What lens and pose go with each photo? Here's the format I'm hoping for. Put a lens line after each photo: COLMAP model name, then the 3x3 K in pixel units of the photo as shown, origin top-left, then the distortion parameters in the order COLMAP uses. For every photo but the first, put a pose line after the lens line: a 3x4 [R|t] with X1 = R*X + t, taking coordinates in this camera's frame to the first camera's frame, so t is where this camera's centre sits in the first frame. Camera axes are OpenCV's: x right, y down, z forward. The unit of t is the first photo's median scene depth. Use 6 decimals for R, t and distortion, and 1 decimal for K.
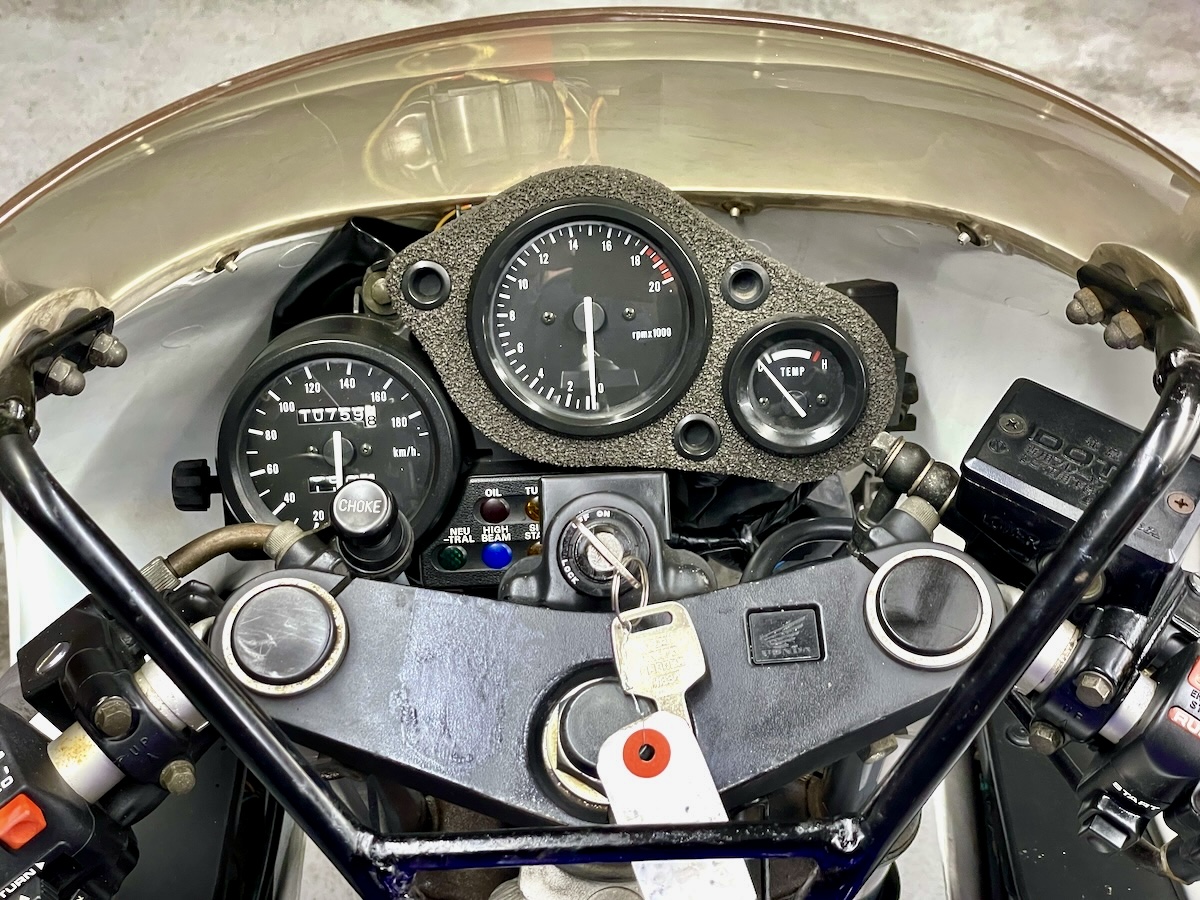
lens RADIAL K [[1956.7, 0, 600.0], [0, 1956.7, 450.0], [0, 0, 1]] dist [0.105414, -0.146188]
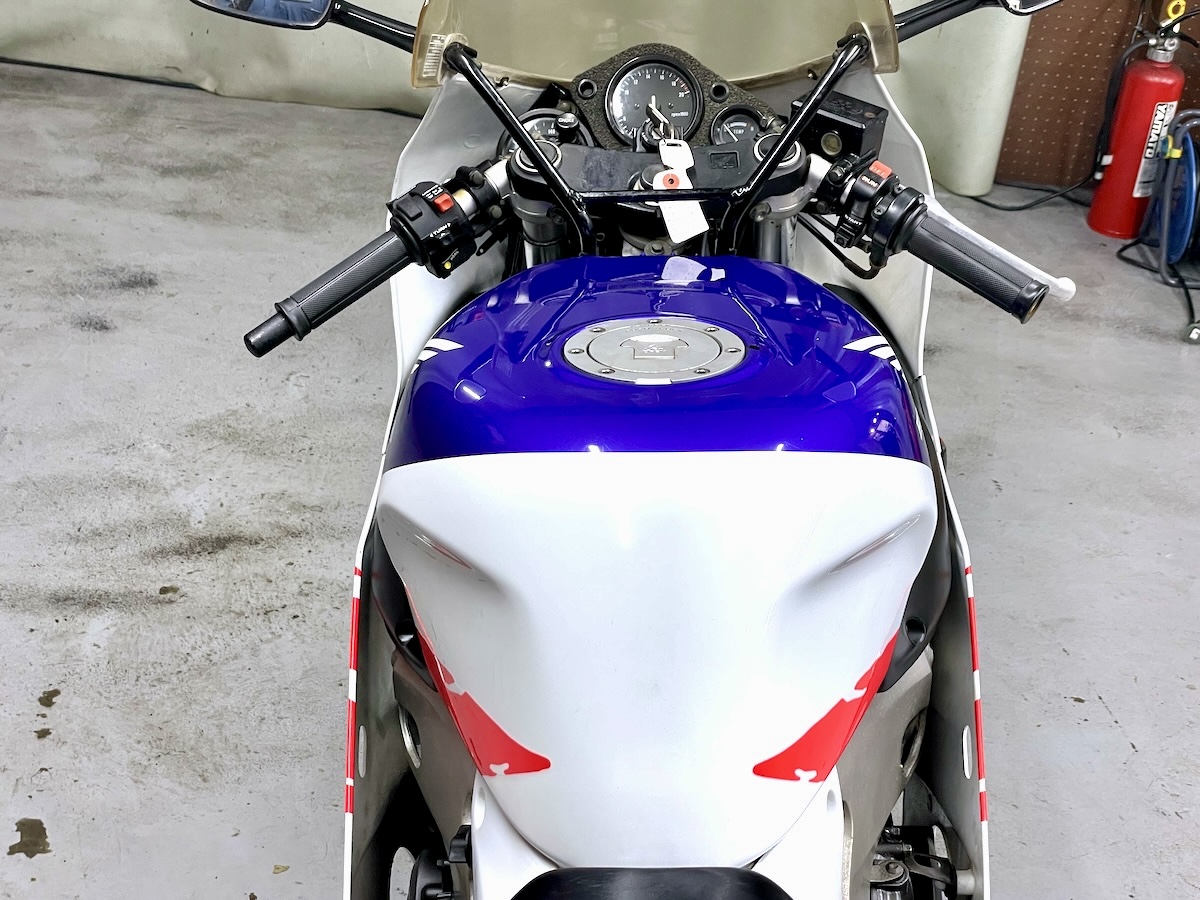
lens RADIAL K [[1956.7, 0, 600.0], [0, 1956.7, 450.0], [0, 0, 1]] dist [0.105414, -0.146188]
pose [[0.999061, 0.029133, -0.032059, 0.017888], [-0.035591, 0.973915, -0.224104, 0.876736], [0.024694, 0.225035, 0.974038, -1.236039]]
